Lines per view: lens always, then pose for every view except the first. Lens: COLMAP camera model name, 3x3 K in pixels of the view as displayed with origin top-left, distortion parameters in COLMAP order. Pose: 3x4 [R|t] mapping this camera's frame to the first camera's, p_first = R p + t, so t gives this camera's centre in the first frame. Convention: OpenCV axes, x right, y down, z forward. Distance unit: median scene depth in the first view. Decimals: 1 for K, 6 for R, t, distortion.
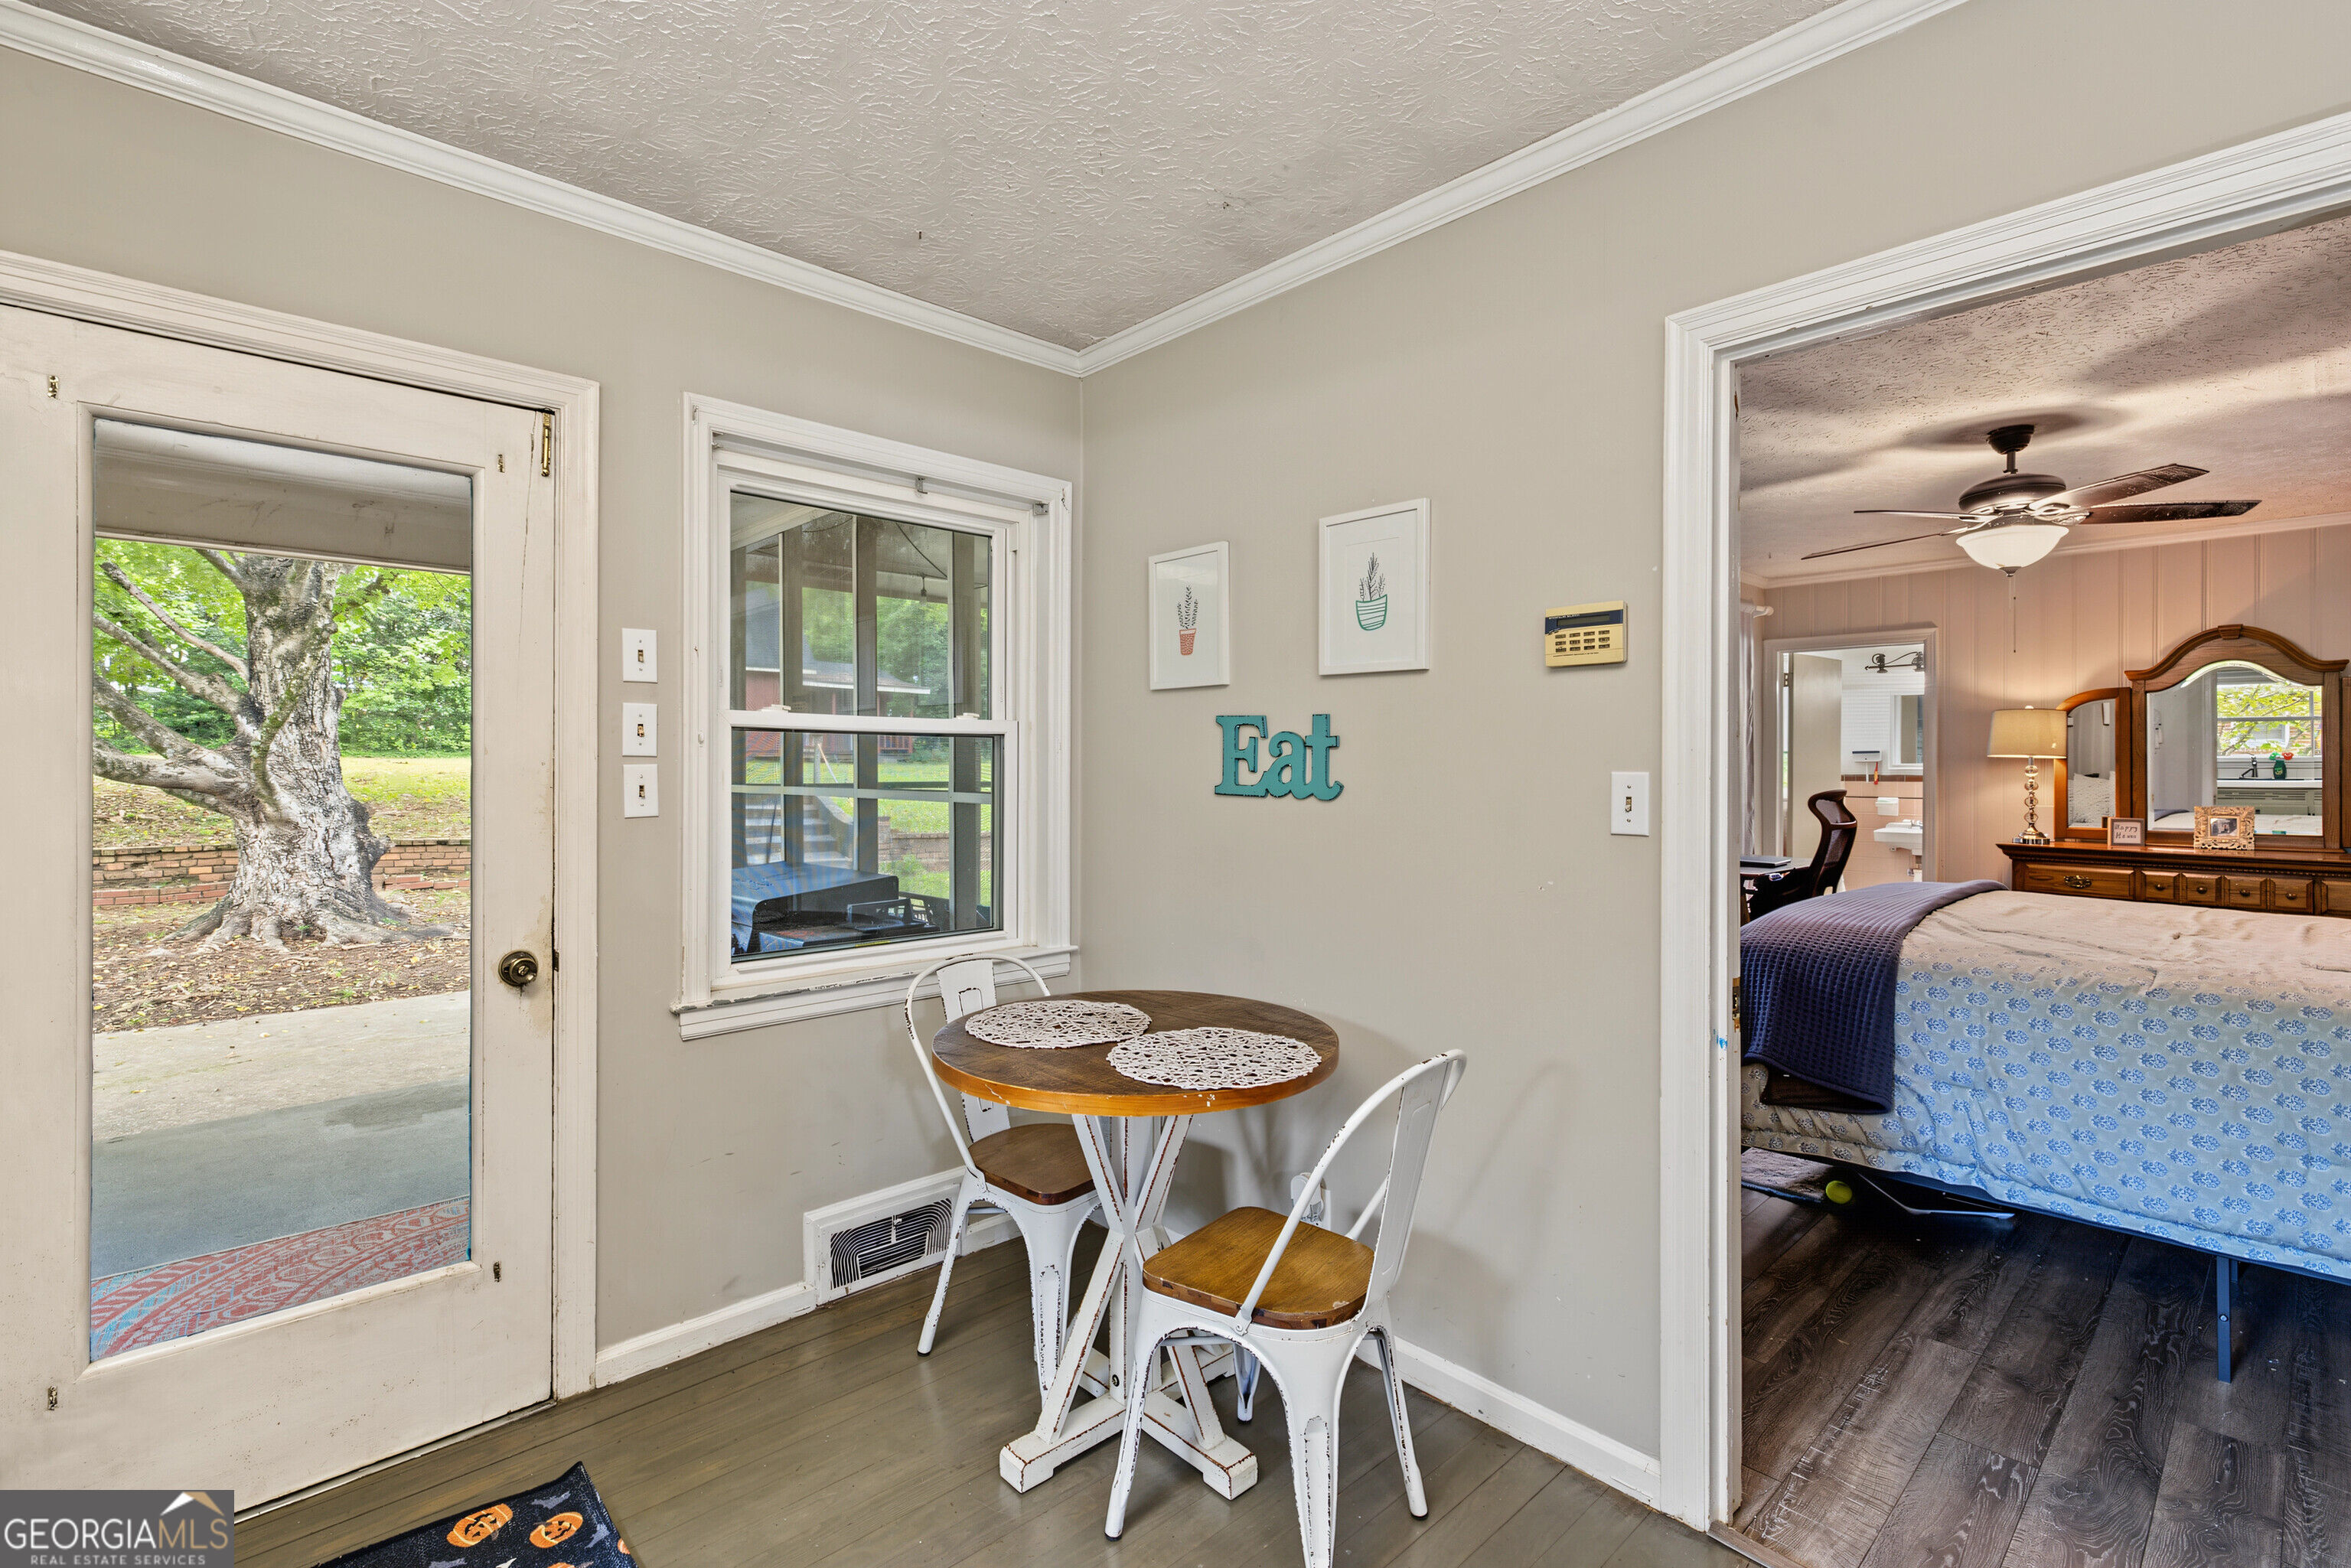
lens RADIAL K [[1069.1, 0, 1172.1], [0, 1069.1, 767.5], [0, 0, 1]] dist [0.006758, -0.001253]
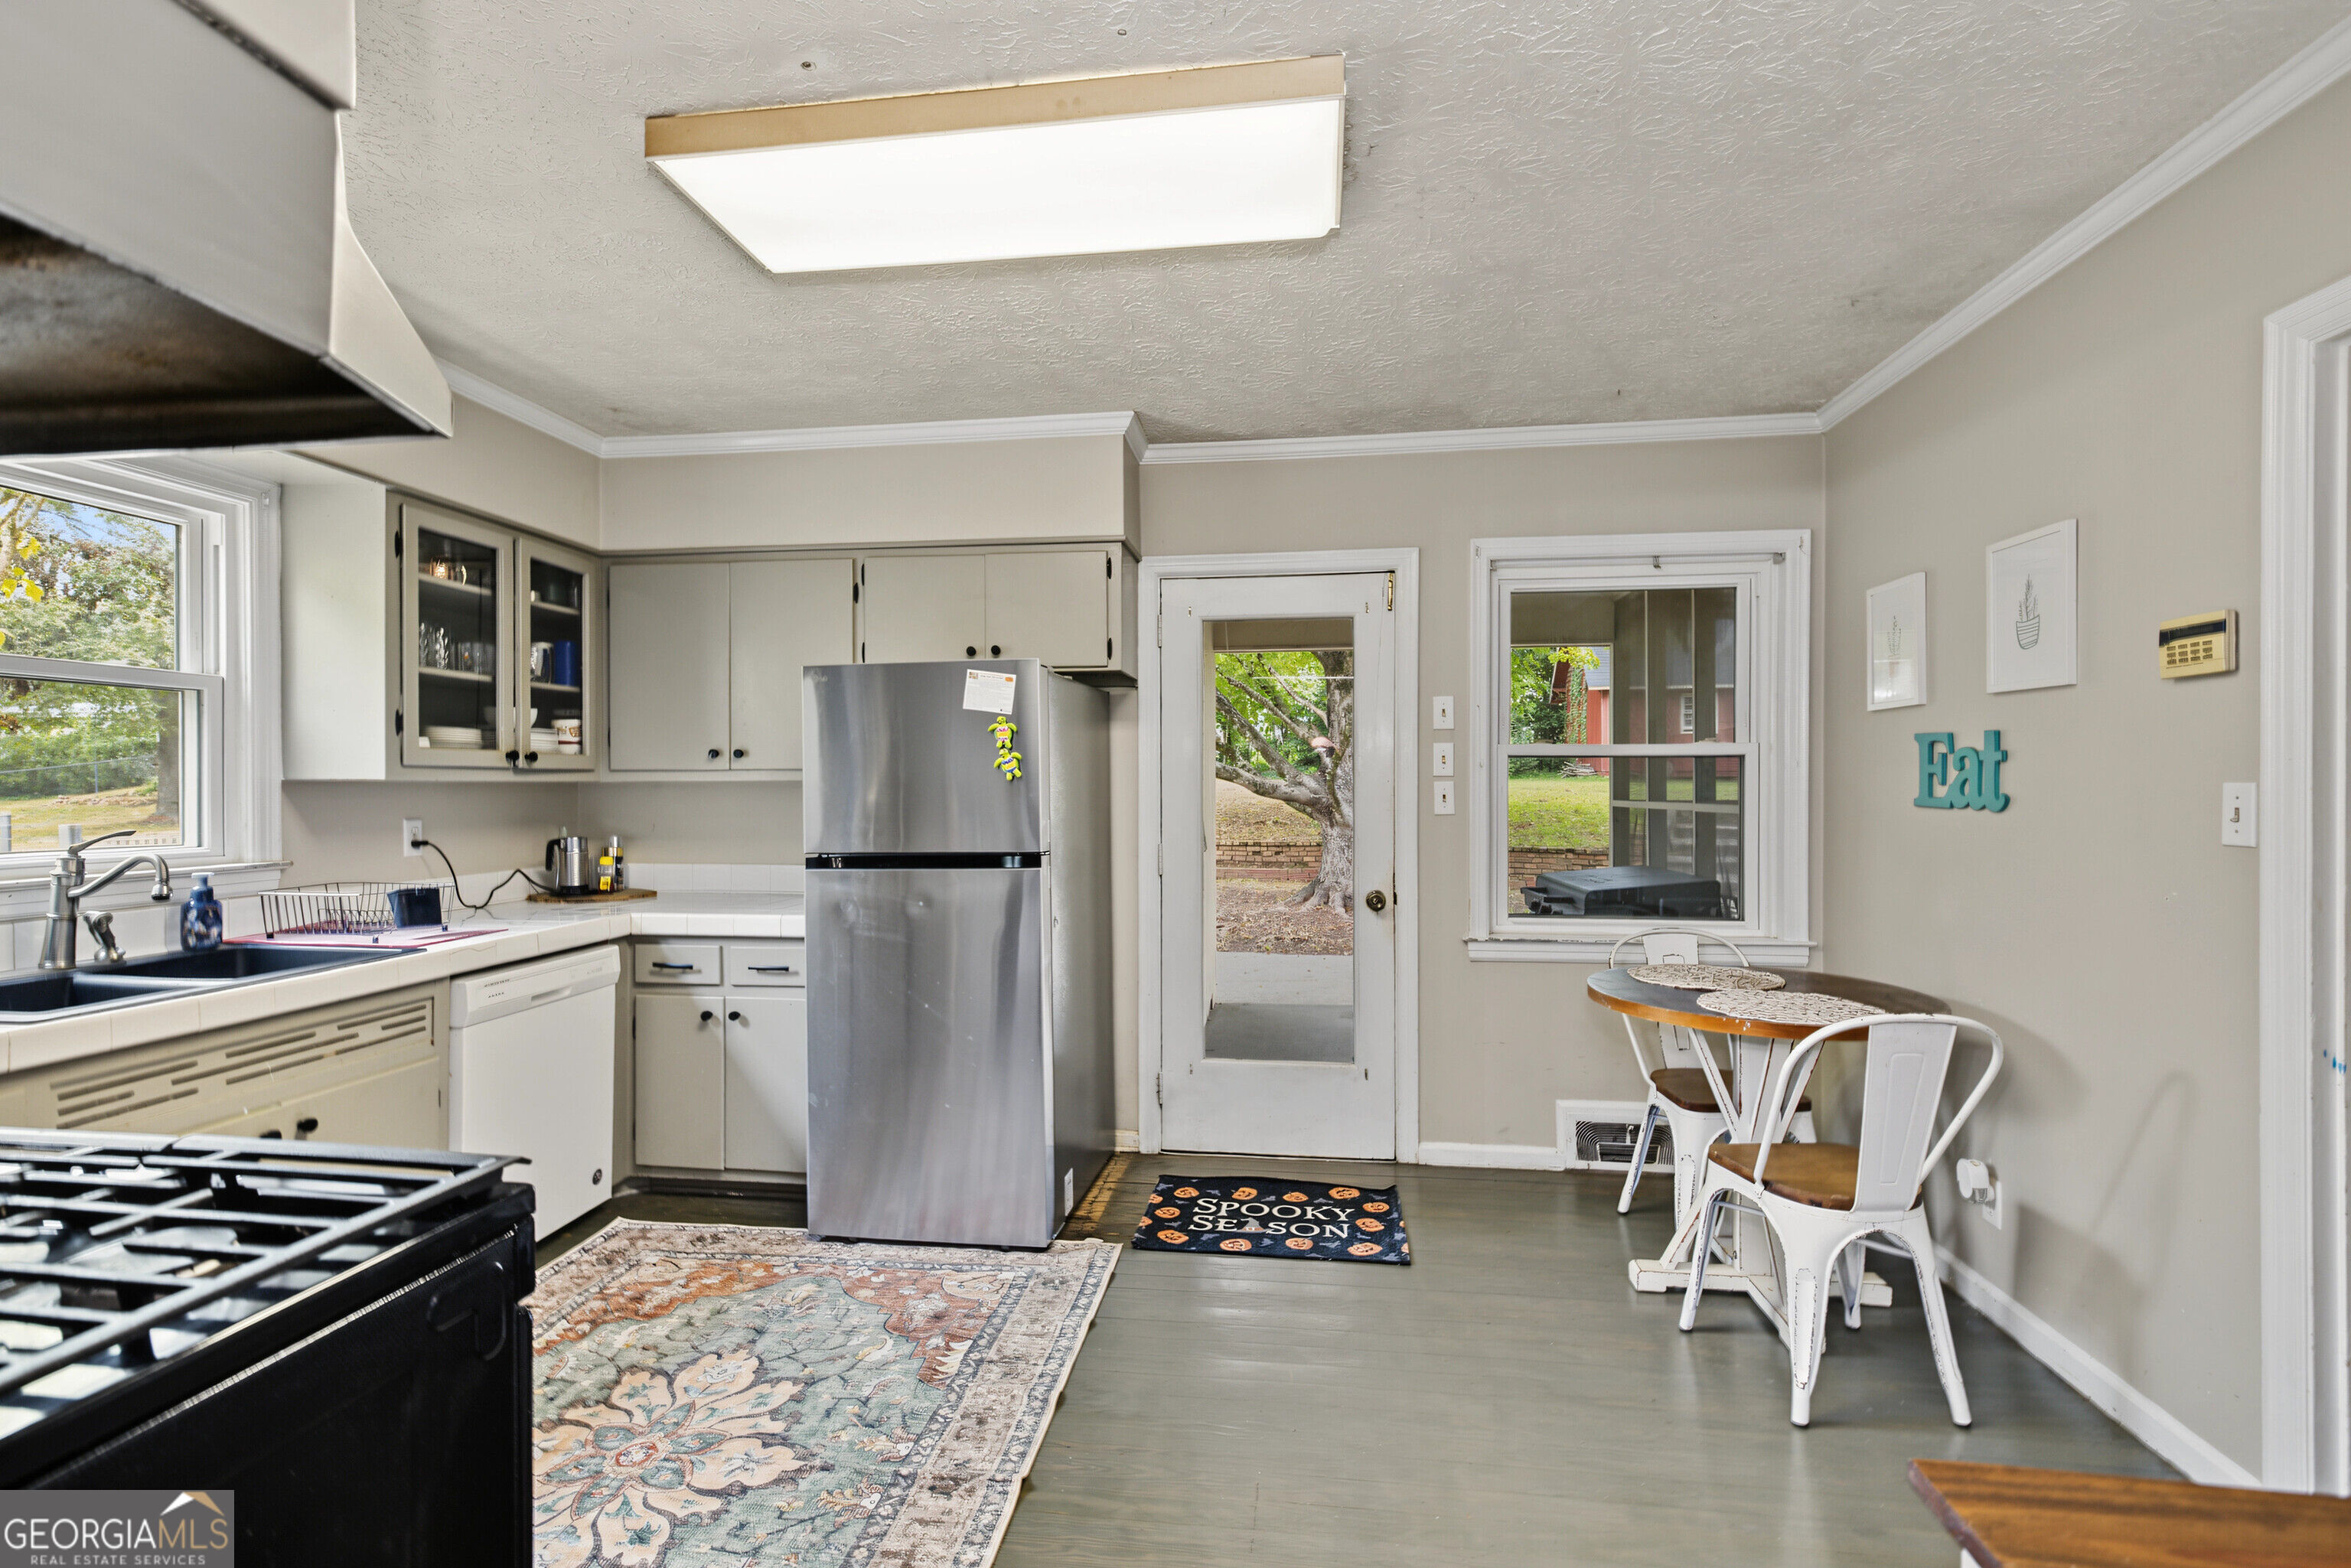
lens RADIAL K [[1079.4, 0, 1179.6], [0, 1079.4, 792.3], [0, 0, 1]] dist [0.014380, -0.000693]
pose [[0.643405, 0.001883, -0.765524, 0.550483], [0.001033, 0.999994, 0.003328, 0.008698], [0.765525, -0.002932, 0.643399, -0.379112]]
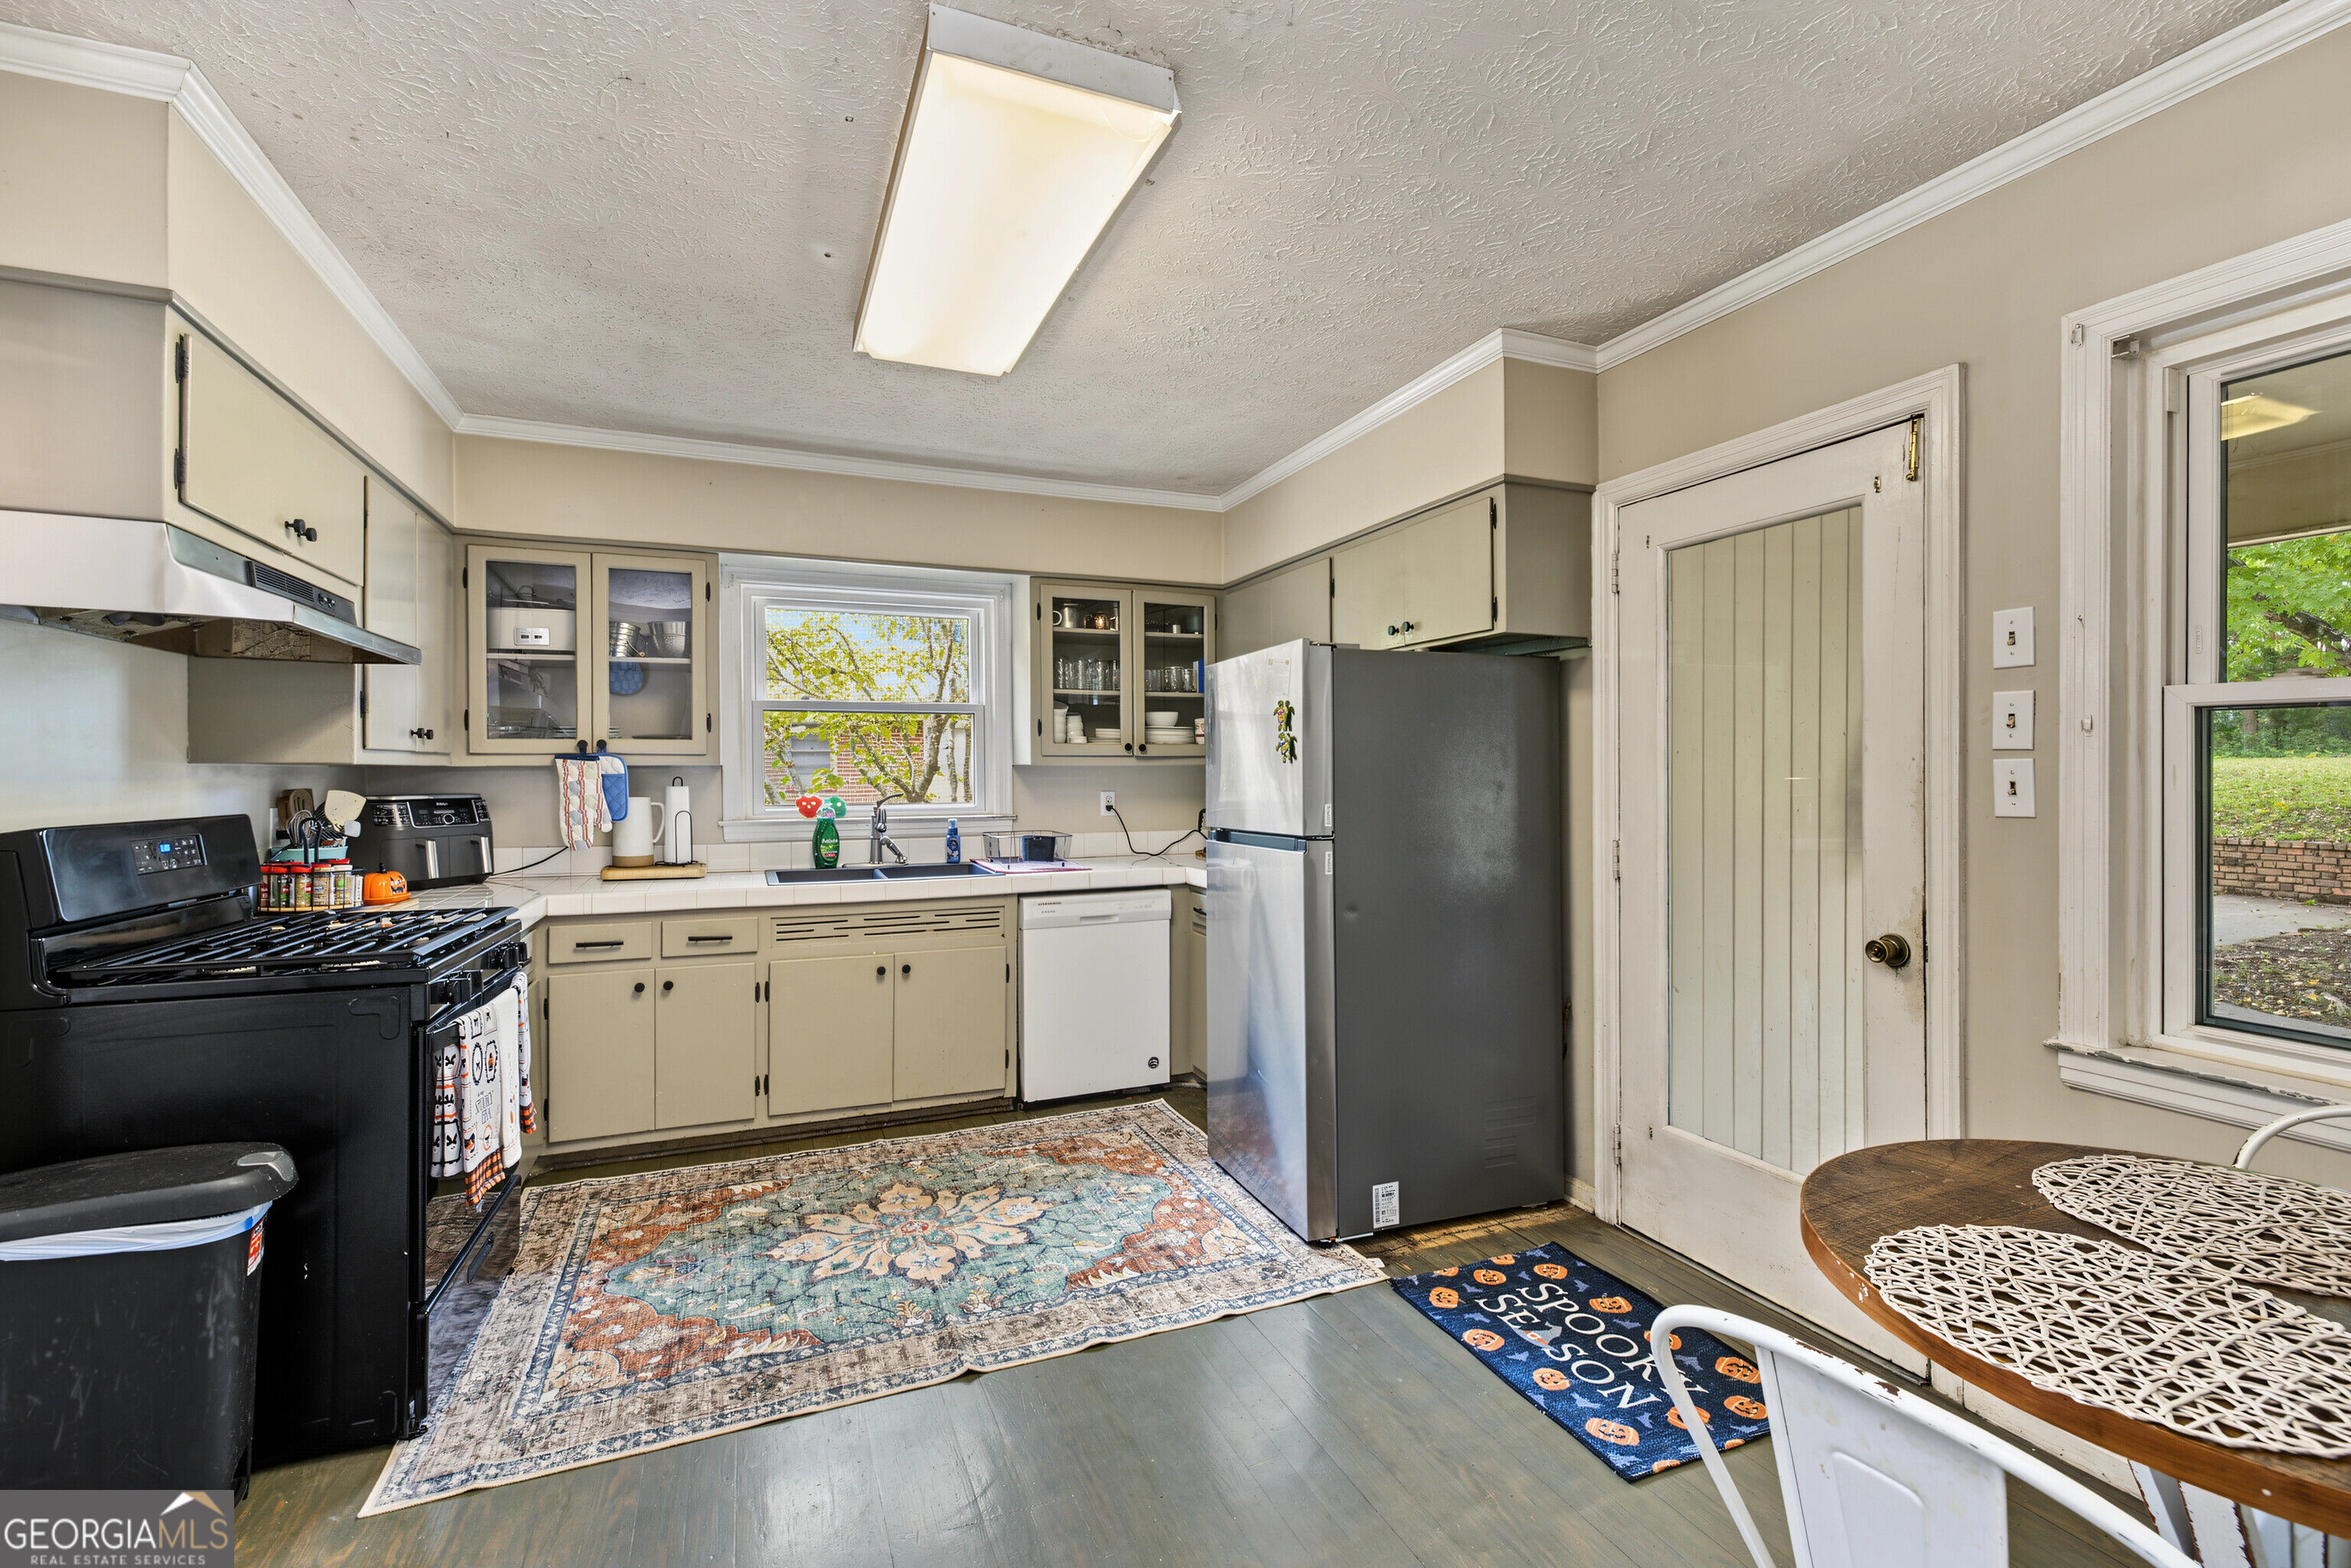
lens RADIAL K [[1028.9, 0, 1187.2], [0, 1028.9, 773.4], [0, 0, 1]] dist [0.004527, -0.000138]
pose [[-0.338968, 0.004438, -0.940787, 0.643956], [0.001747, 0.999990, 0.004087, 0.005363], [0.940796, -0.000258, -0.338972, 0.740642]]
